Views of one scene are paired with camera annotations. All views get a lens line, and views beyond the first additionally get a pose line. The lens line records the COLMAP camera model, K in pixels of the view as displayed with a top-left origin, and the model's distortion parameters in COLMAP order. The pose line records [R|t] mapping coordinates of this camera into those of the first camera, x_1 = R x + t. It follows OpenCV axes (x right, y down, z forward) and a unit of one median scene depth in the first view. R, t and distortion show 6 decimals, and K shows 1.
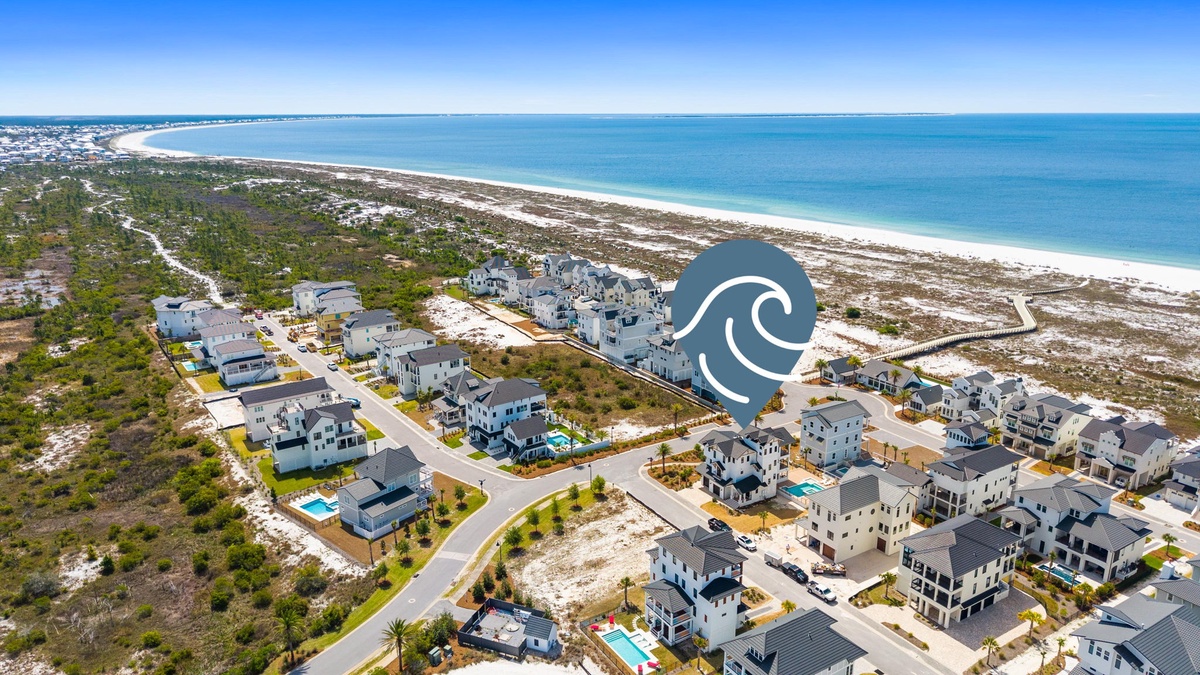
lens RADIAL K [[754.7, 0, 600.0], [0, 754.7, 337.5], [0, 0, 1]] dist [0.147727, -0.000435]
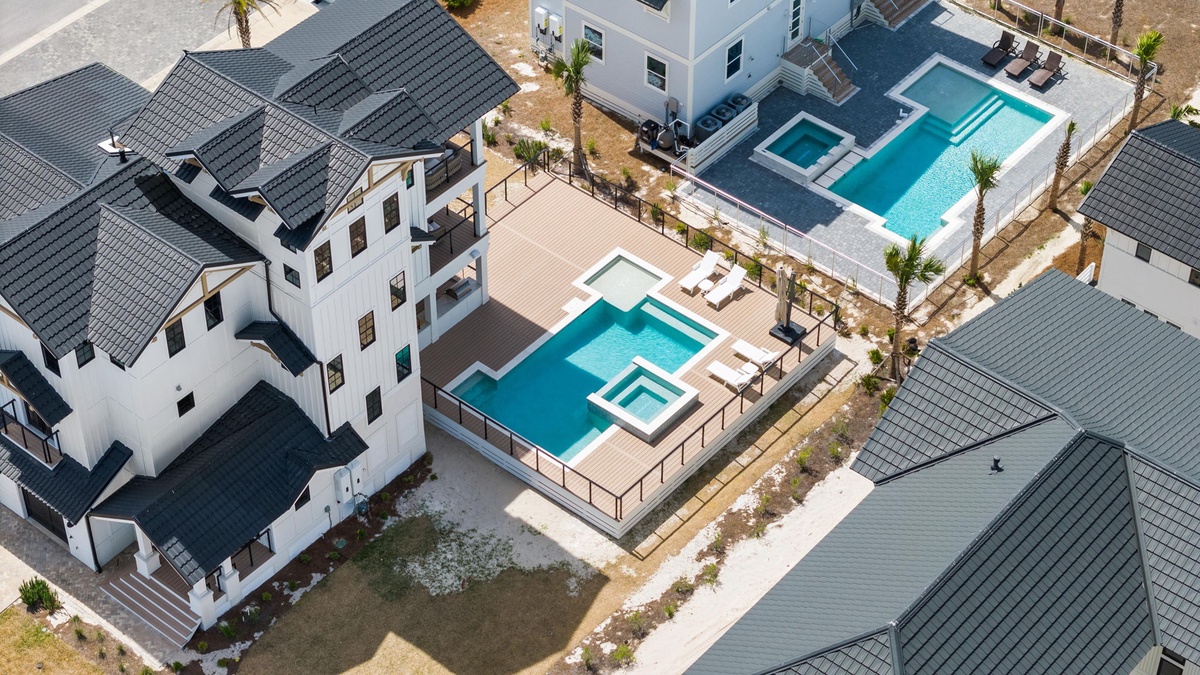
lens RADIAL K [[2405.3, 0, 600.0], [0, 2405.3, 337.5], [0, 0, 1]] dist [-0.057304, -0.092677]
pose [[0.950610, -0.211387, 0.227281, 0.157490], [0.081259, 0.876197, 0.475054, -0.044256], [-0.299563, -0.433122, 0.850098, 0.584335]]
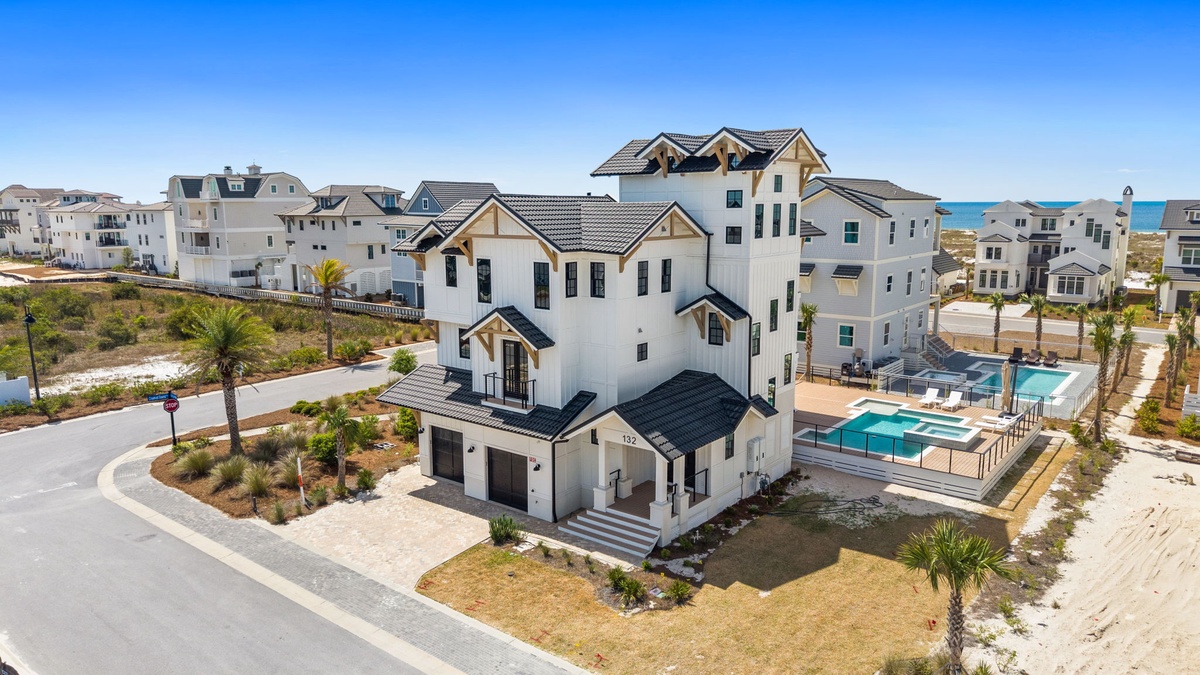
lens RADIAL K [[811.2, 0, 600.0], [0, 811.2, 337.5], [0, 0, 1]] dist [-0.000107, -0.002374]
pose [[0.939854, -0.057760, 0.336658, 0.111690], [0.091563, 0.992131, -0.085401, 0.185980], [-0.329076, 0.111089, 0.937746, 0.813242]]
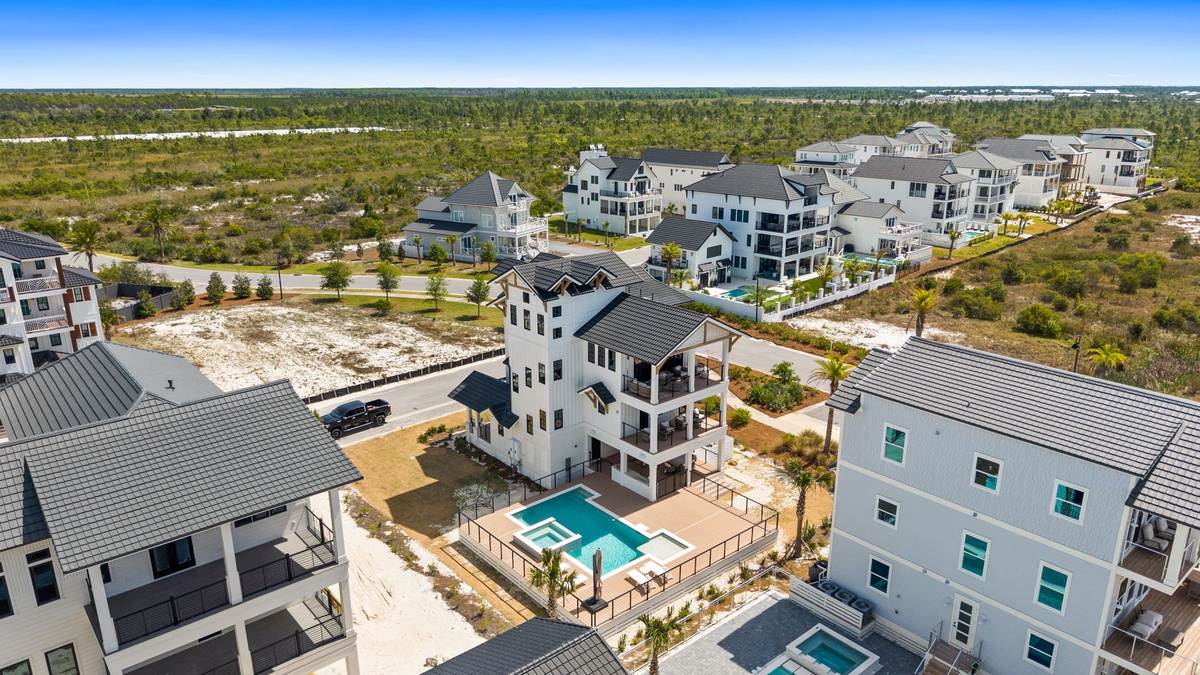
lens RADIAL K [[811.0, 0, 600.0], [0, 811.0, 337.5], [0, 0, 1]] dist [0.050286, -0.000884]
pose [[0.150780, 0.292373, -0.944343, 0.513485], [-0.261644, 0.933001, 0.247086, 0.068729], [0.953314, 0.209826, 0.217176, 0.940256]]
